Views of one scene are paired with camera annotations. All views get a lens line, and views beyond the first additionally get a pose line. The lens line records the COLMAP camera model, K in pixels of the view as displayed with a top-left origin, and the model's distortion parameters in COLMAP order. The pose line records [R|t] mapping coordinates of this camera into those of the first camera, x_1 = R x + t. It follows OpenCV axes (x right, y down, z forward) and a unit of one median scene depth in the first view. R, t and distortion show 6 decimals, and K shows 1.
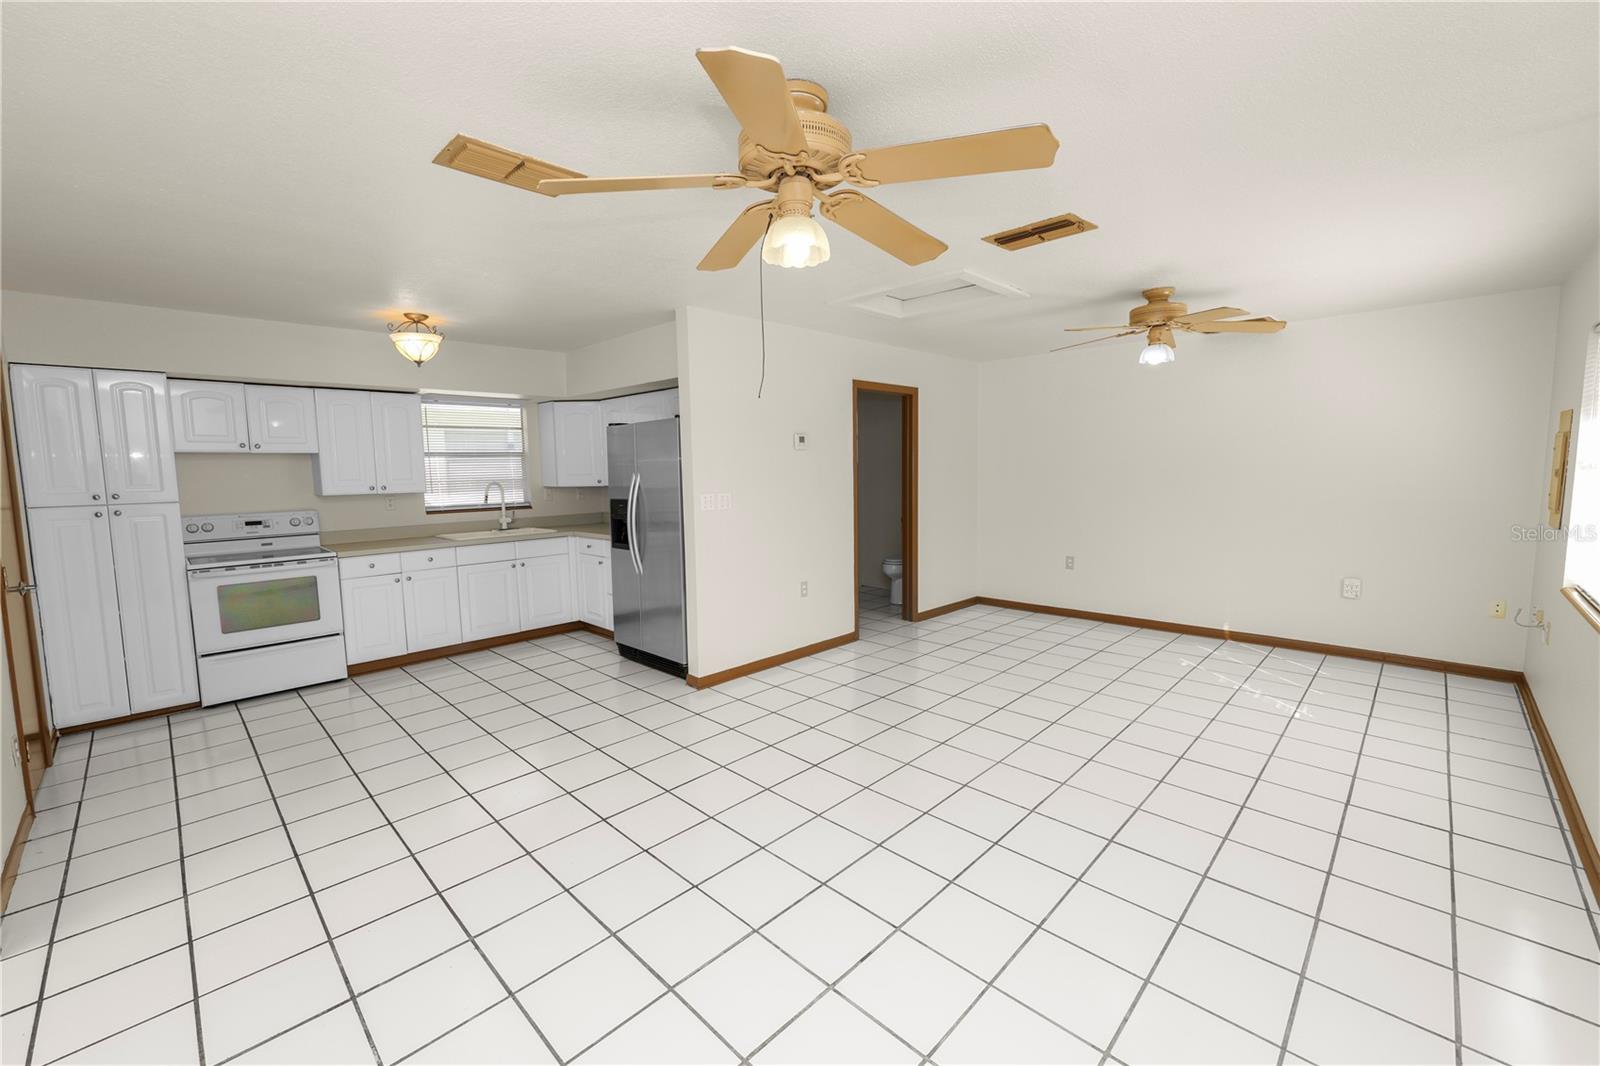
lens RADIAL K [[648.6, 0, 790.6], [0, 648.6, 542.2], [0, 0, 1]] dist [-0.017179, 0.001591]
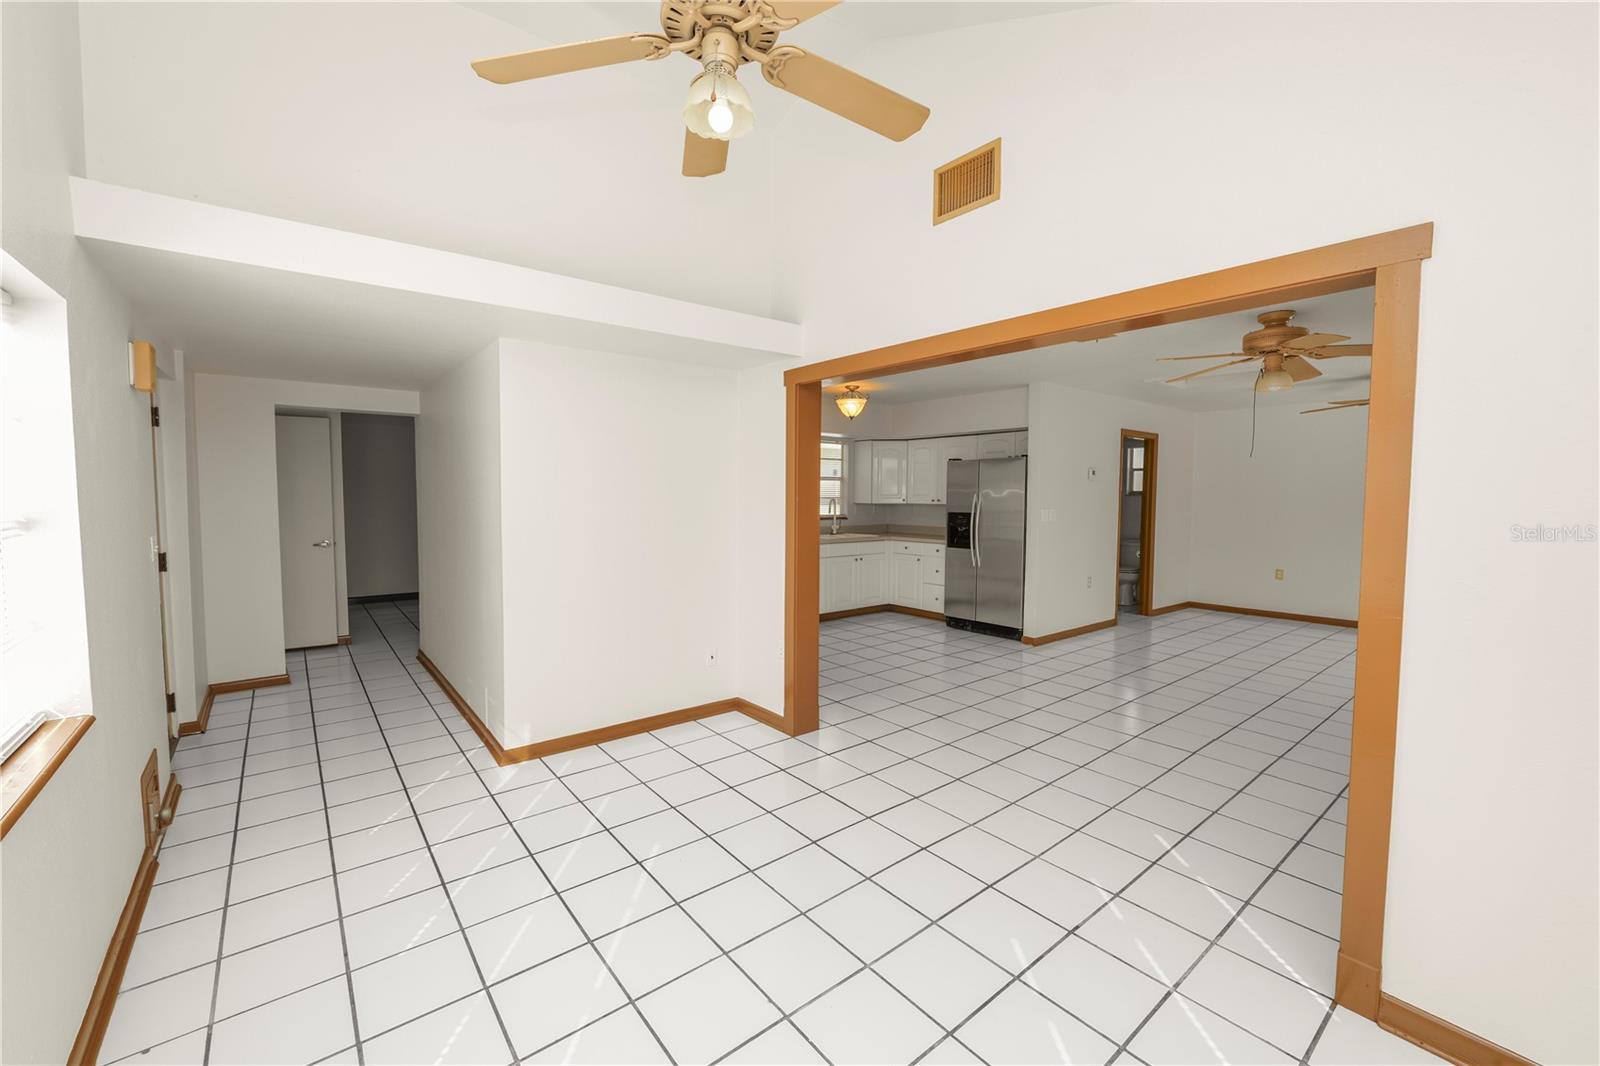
lens RADIAL K [[648.6, 0, 809.3], [0, 648.6, 485.5], [0, 0, 1]] dist [-0.017179, 0.001591]
pose [[0.993829, 0.021496, -0.108816, -0.379145], [-0.034561, 0.992215, -0.119643, 0.047990], [0.105397, 0.122665, 0.986836, -0.384654]]
